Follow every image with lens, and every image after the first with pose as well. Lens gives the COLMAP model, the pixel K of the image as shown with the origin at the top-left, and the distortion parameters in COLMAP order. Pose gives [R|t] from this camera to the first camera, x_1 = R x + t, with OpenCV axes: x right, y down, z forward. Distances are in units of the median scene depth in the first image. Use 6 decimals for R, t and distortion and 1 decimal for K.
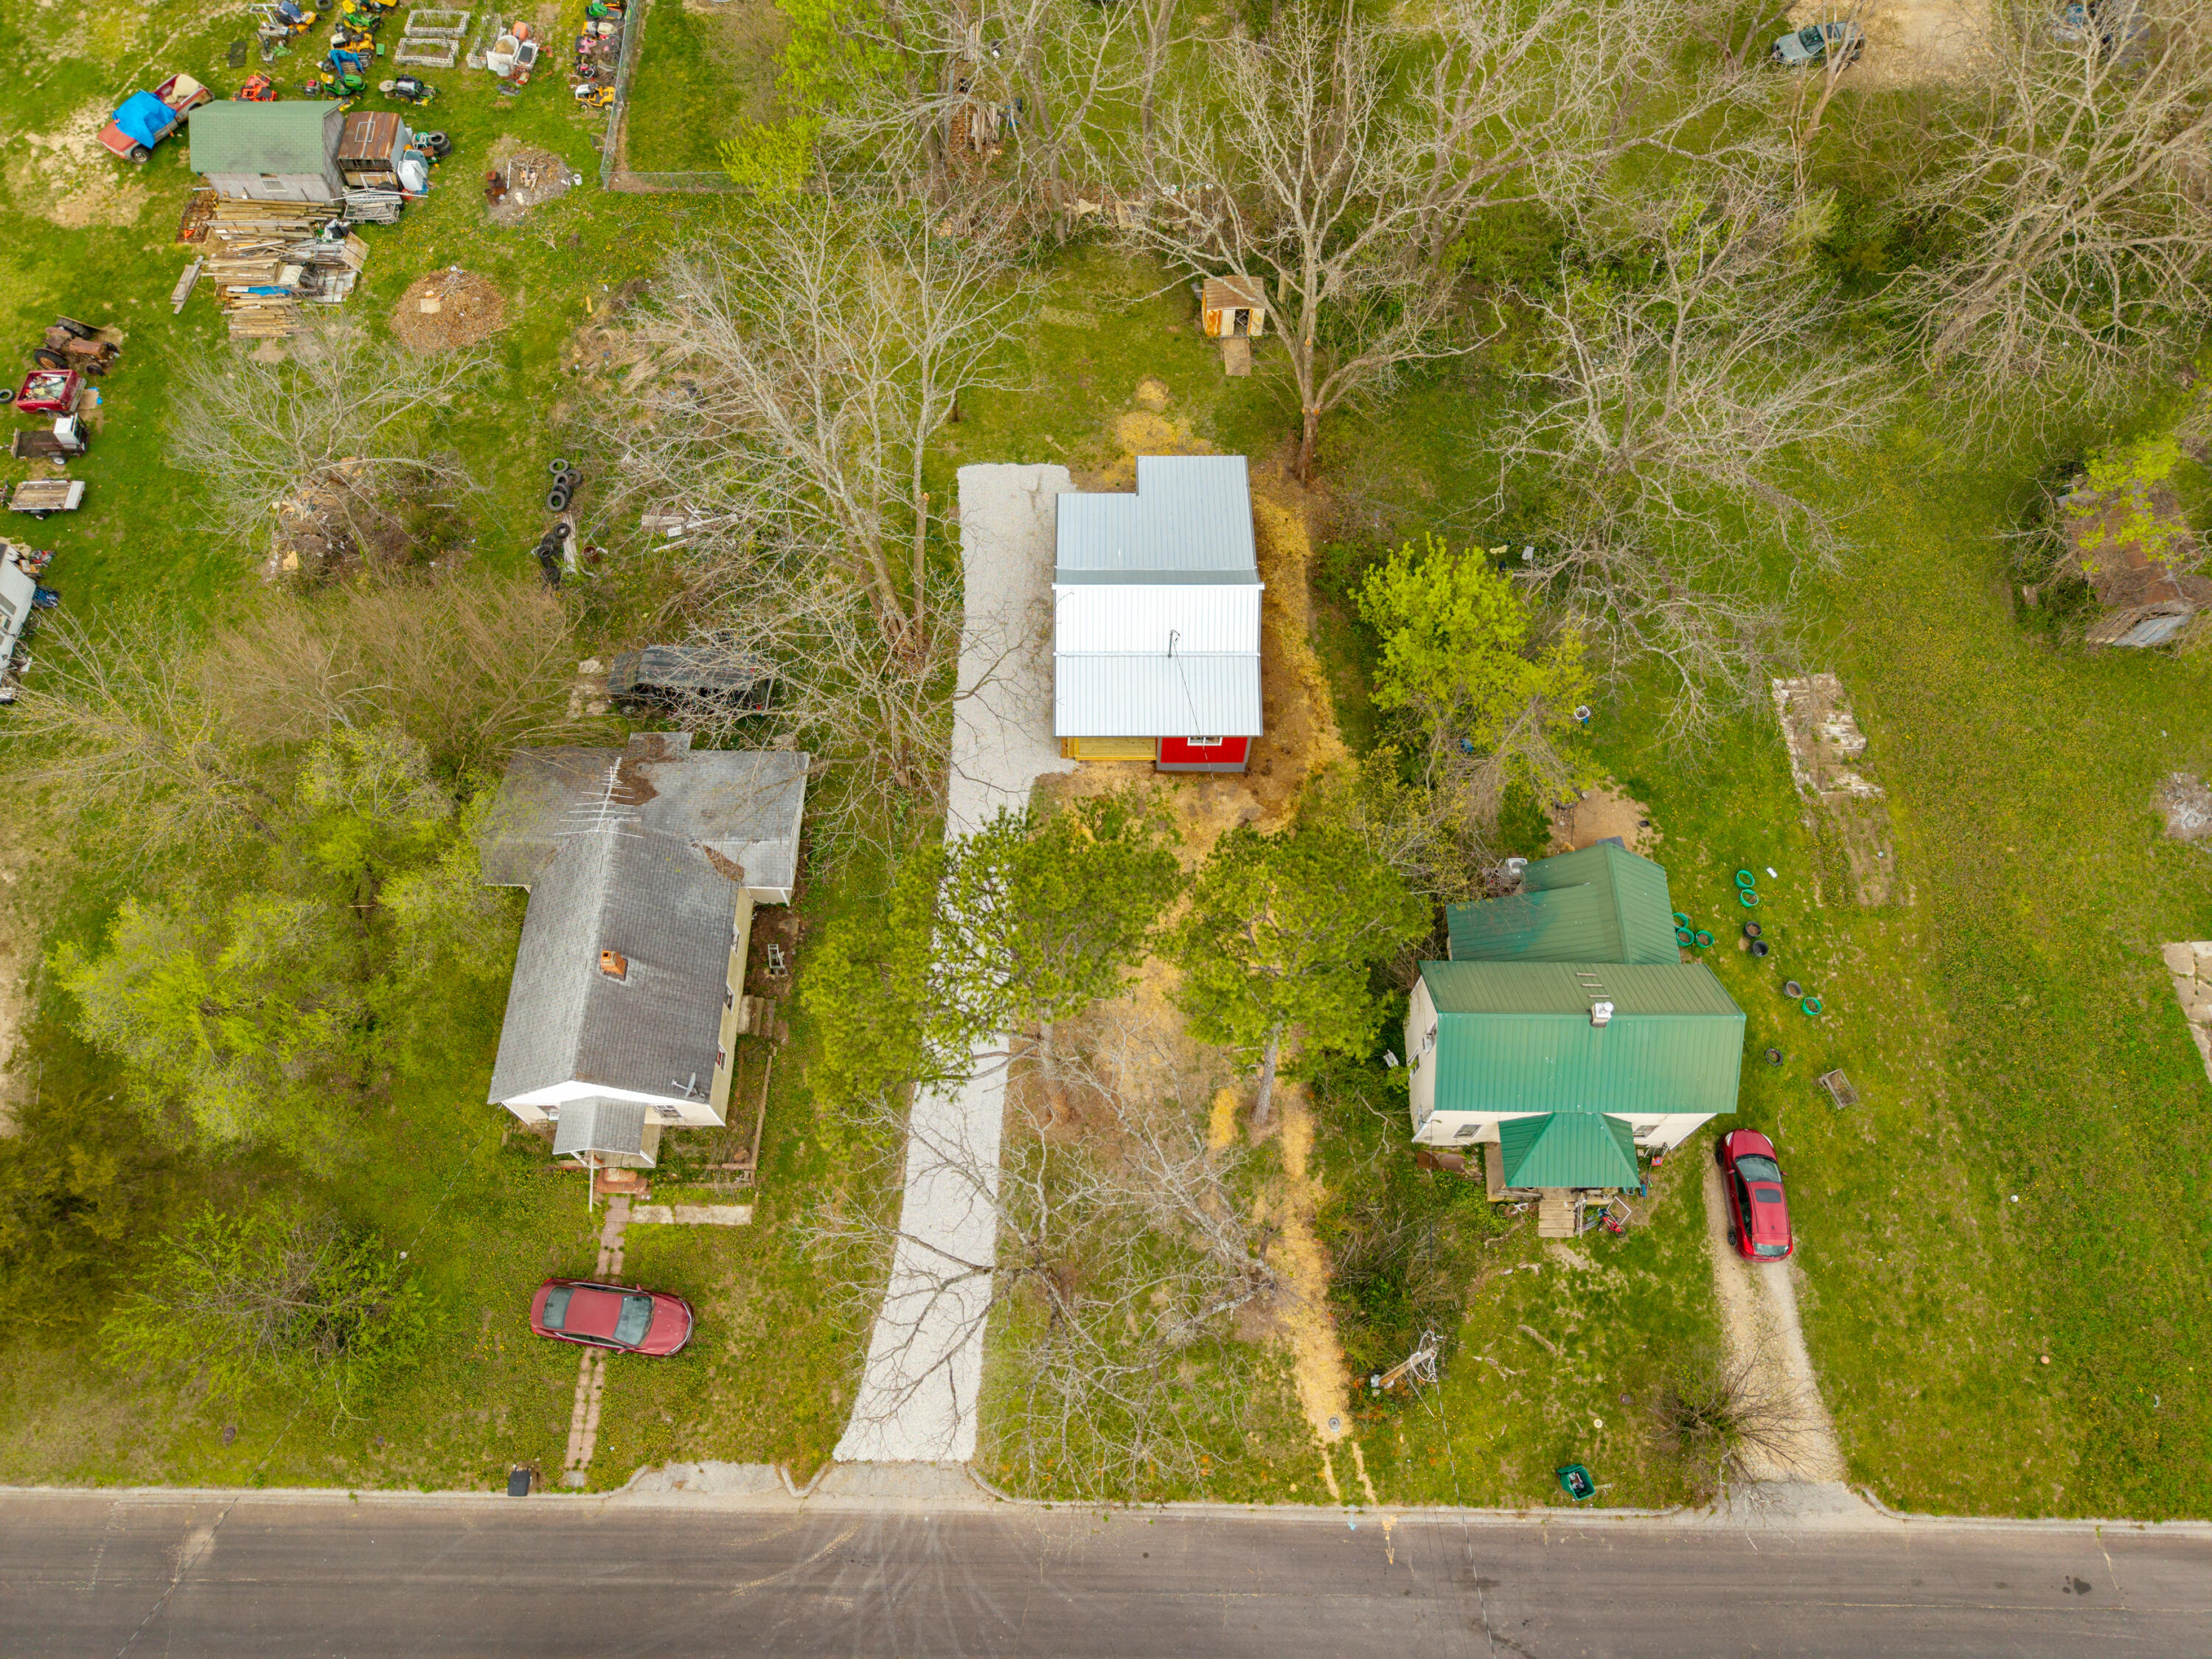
lens RADIAL K [[1534.6, 0, 1104.1], [0, 1534.6, 813.4], [0, 0, 1]] dist [0.031590, -0.032217]
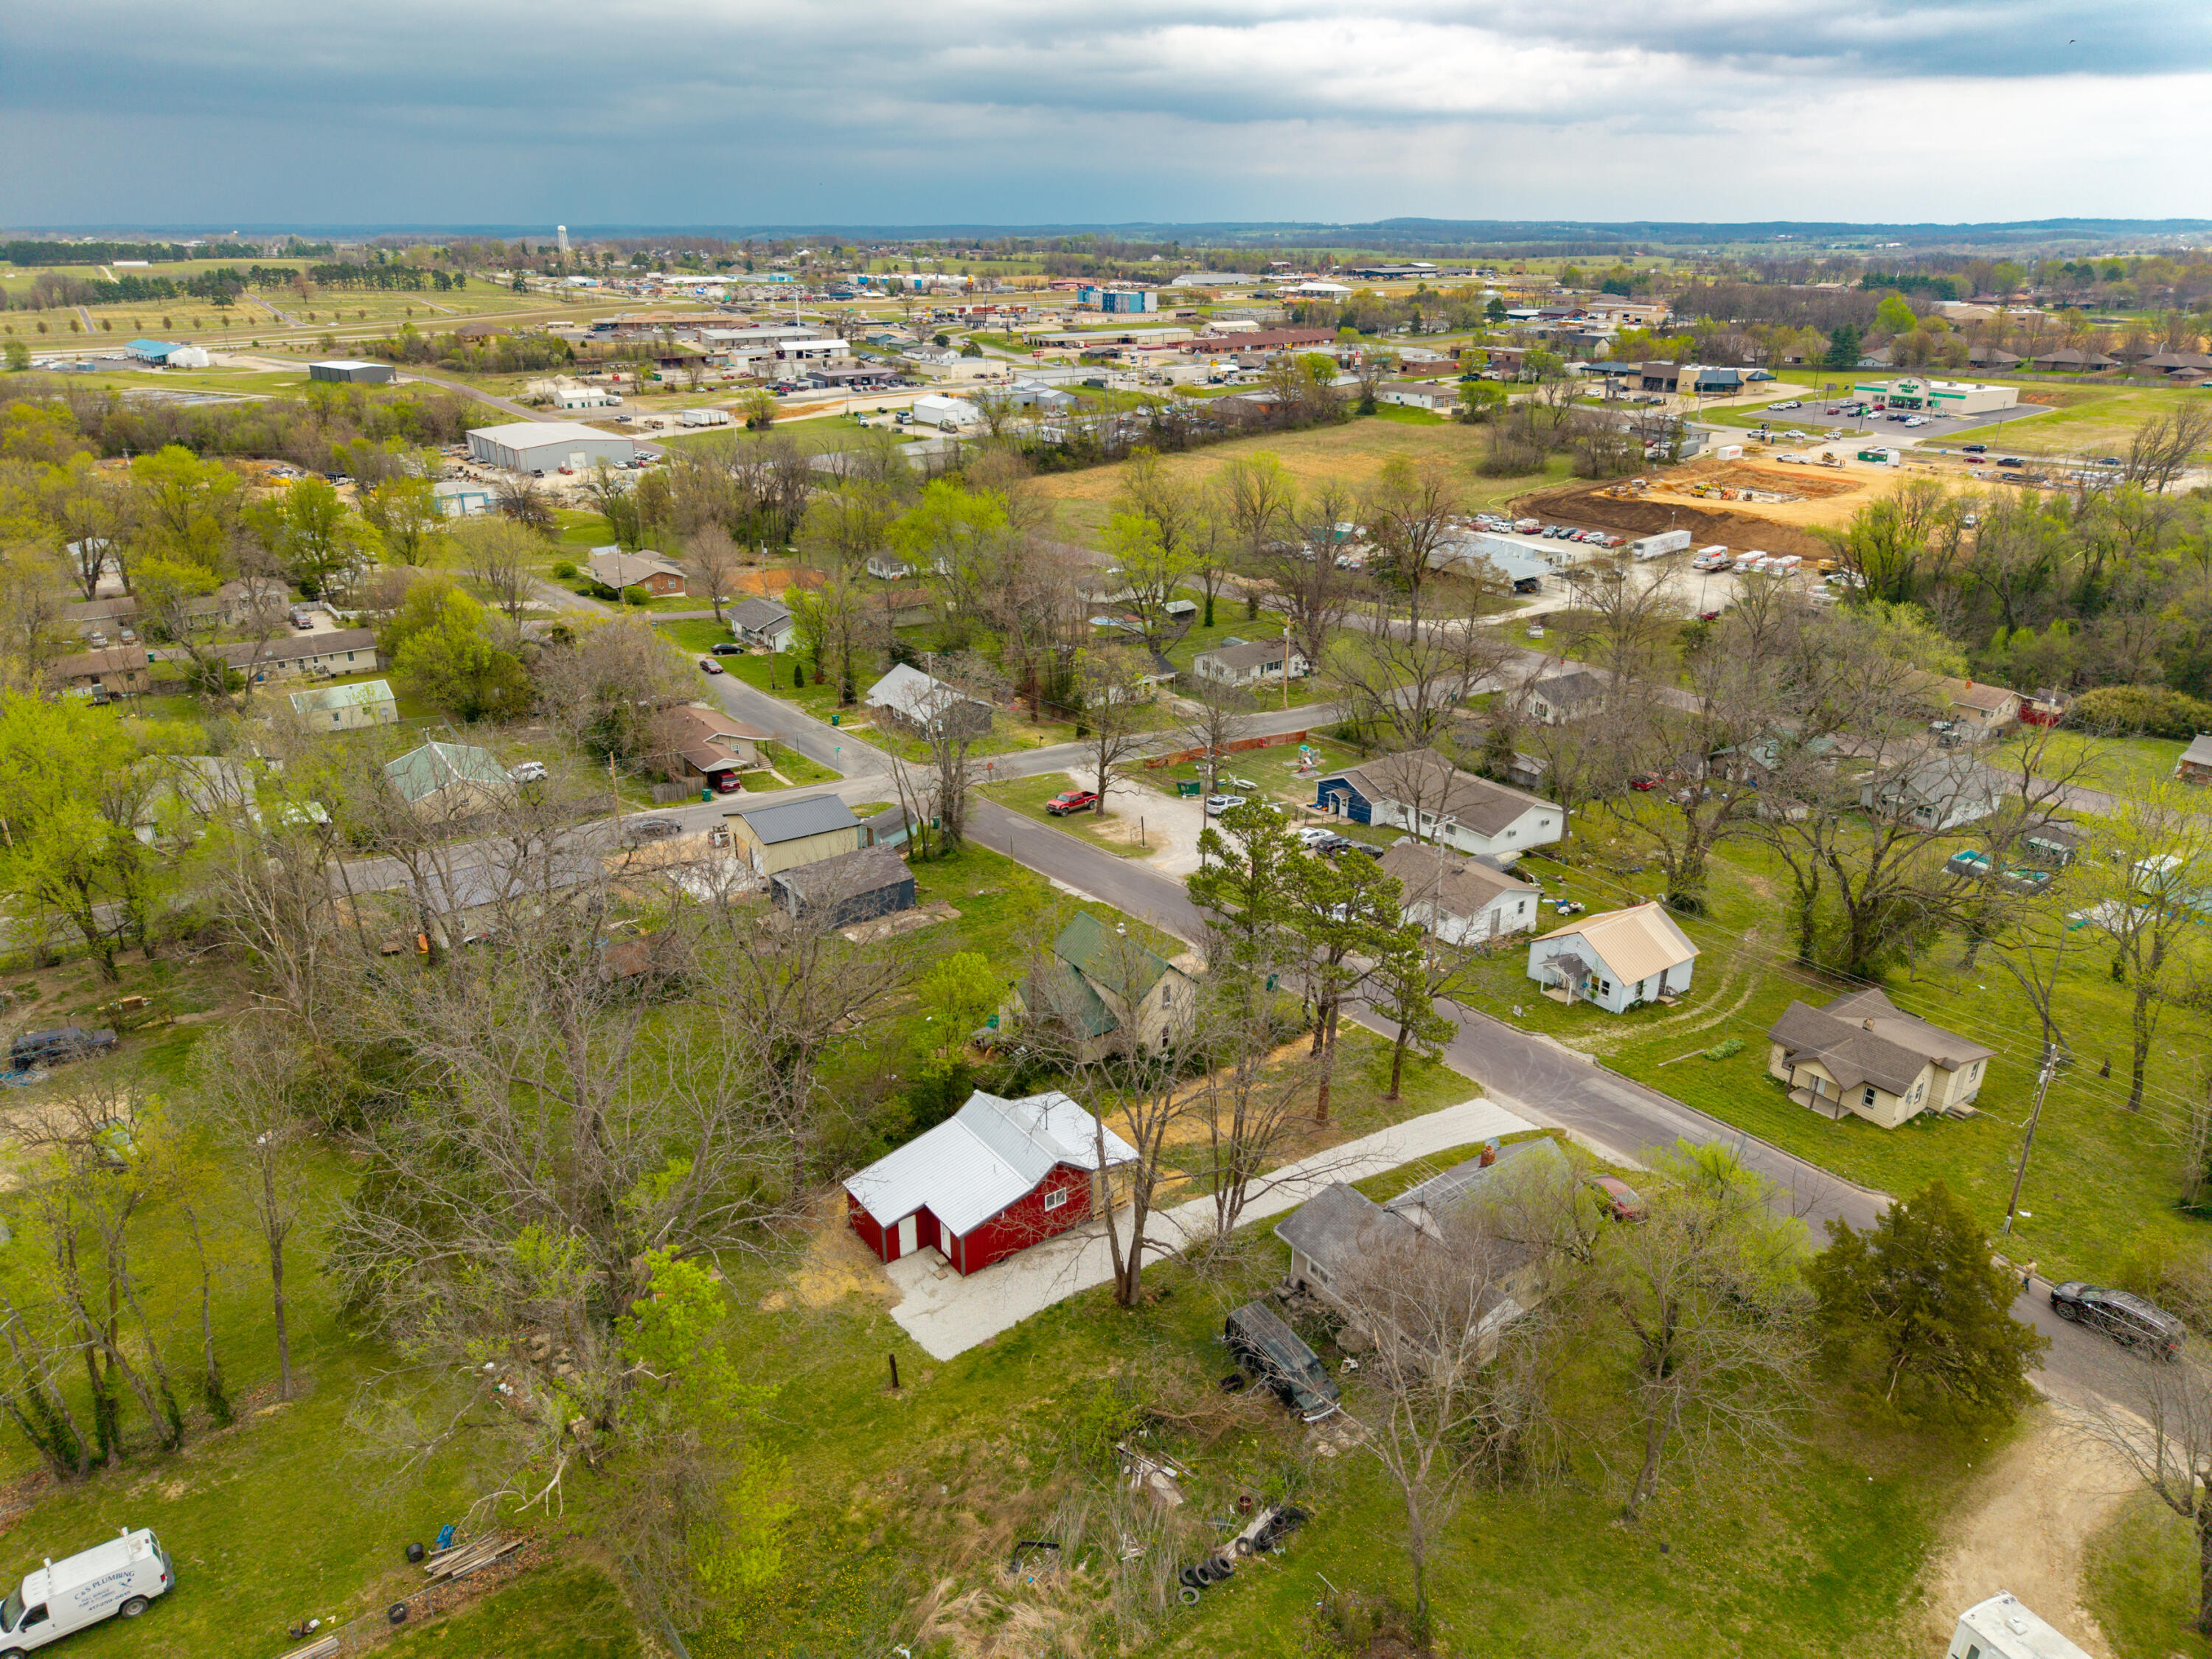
lens RADIAL K [[1488.7, 0, 1106.0], [0, 1488.7, 829.5], [0, 0, 1]] dist [-0.001671, 0.000455]
pose [[-0.595967, -0.306640, 0.742156, -1.027948], [0.708024, 0.235372, 0.665809, -1.160419], [-0.378846, 0.922265, 0.076834, 0.687359]]
